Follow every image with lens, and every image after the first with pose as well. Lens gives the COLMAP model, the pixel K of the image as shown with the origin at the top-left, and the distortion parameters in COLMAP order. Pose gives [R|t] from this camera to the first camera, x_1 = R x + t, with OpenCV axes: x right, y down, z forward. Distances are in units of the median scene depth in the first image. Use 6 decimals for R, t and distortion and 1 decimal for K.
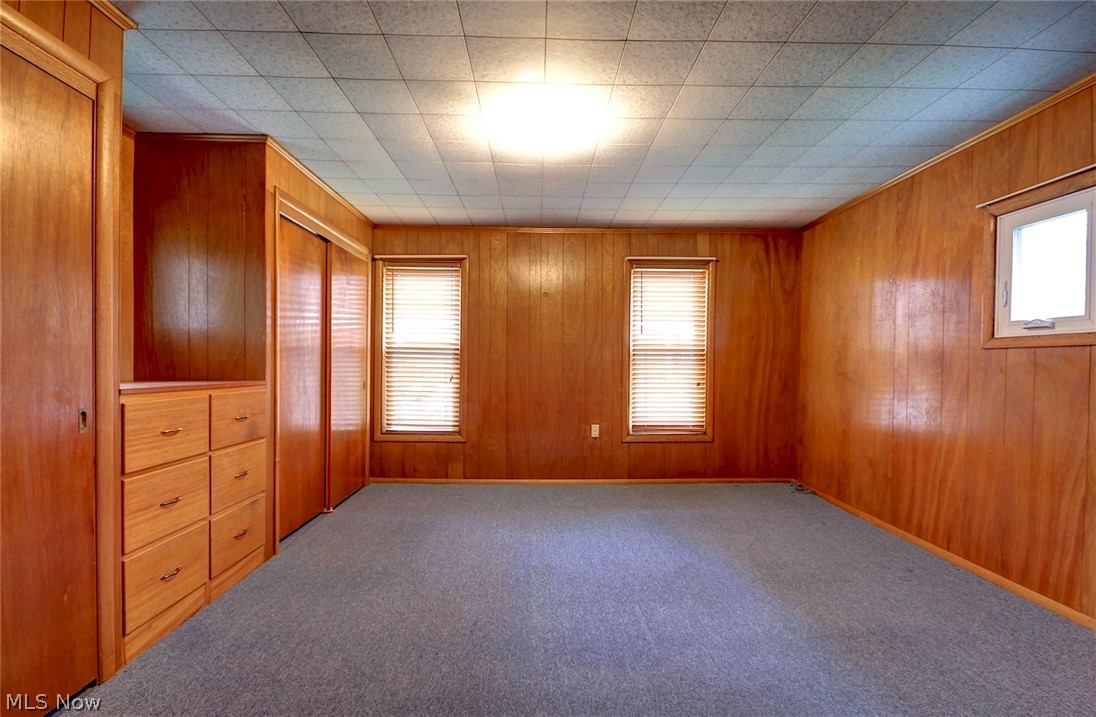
lens RADIAL K [[498.6, 0, 550.2], [0, 498.6, 372.1], [0, 0, 1]] dist [0.000689, 0.000085]
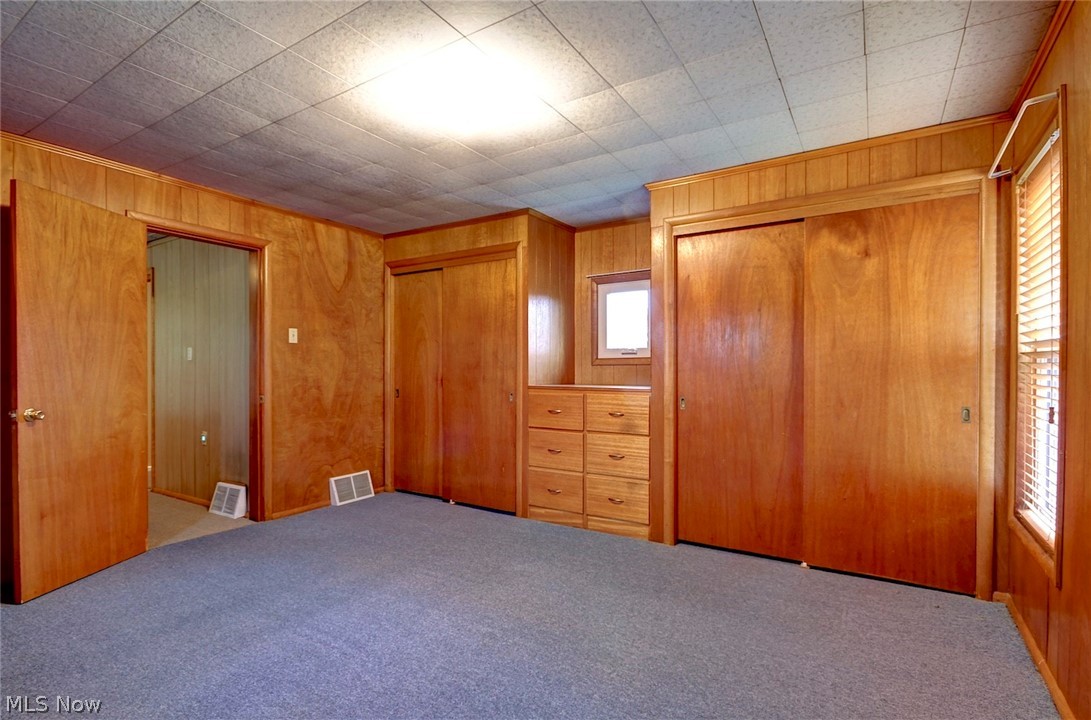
lens RADIAL K [[523.3, 0, 545.3], [0, 523.3, 373.4], [0, 0, 1]] dist [-0.000177, -0.000003]
pose [[-0.557729, -0.000684, -0.830023, 0.792930], [-0.016302, 0.999816, 0.010130, -0.035942], [0.829863, 0.019181, -0.557638, 1.946600]]
